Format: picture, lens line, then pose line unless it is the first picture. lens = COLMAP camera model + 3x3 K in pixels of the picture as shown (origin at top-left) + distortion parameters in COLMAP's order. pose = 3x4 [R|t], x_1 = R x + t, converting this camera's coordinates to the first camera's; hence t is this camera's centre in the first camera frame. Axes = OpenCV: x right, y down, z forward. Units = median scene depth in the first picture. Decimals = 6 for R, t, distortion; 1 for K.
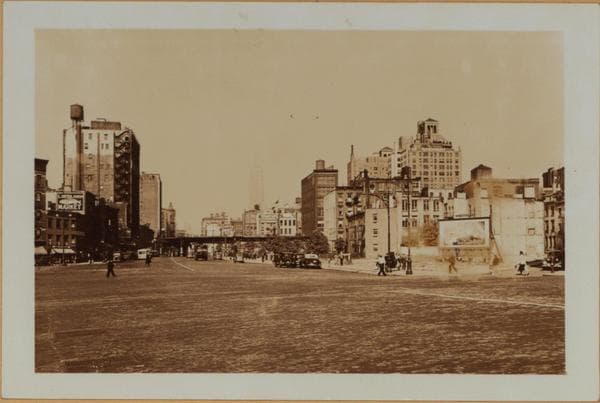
lens RADIAL K [[625.6, 0, 302.3], [0, 625.6, 243.0], [0, 0, 1]] dist [0.000079, 0.001202]
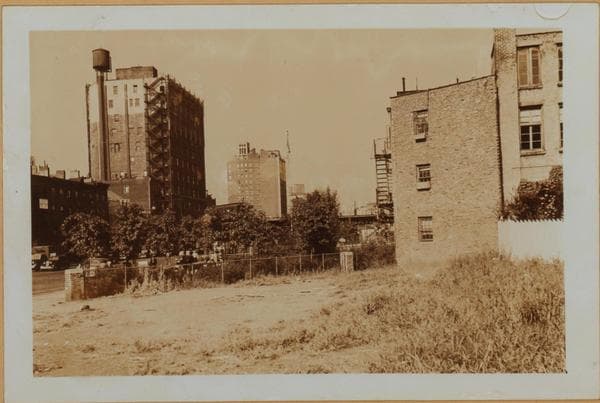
lens RADIAL K [[625.6, 0, 302.3], [0, 625.6, 243.0], [0, 0, 1]] dist [0.000079, 0.001202]
pose [[0.956418, -0.031057, -0.290343, 0.073955], [0.037332, 0.999173, 0.016099, 0.003561], [0.289603, -0.026236, 0.956787, 0.362186]]
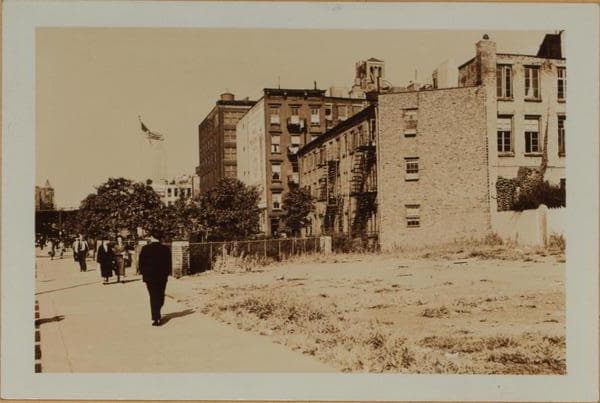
lens RADIAL K [[625.6, 0, 302.3], [0, 625.6, 243.0], [0, 0, 1]] dist [0.000079, 0.001202]
pose [[0.988992, -0.011583, 0.147515, 0.008040], [0.008017, 0.999662, 0.024751, 0.006416], [-0.147752, -0.023296, 0.988750, 0.354843]]
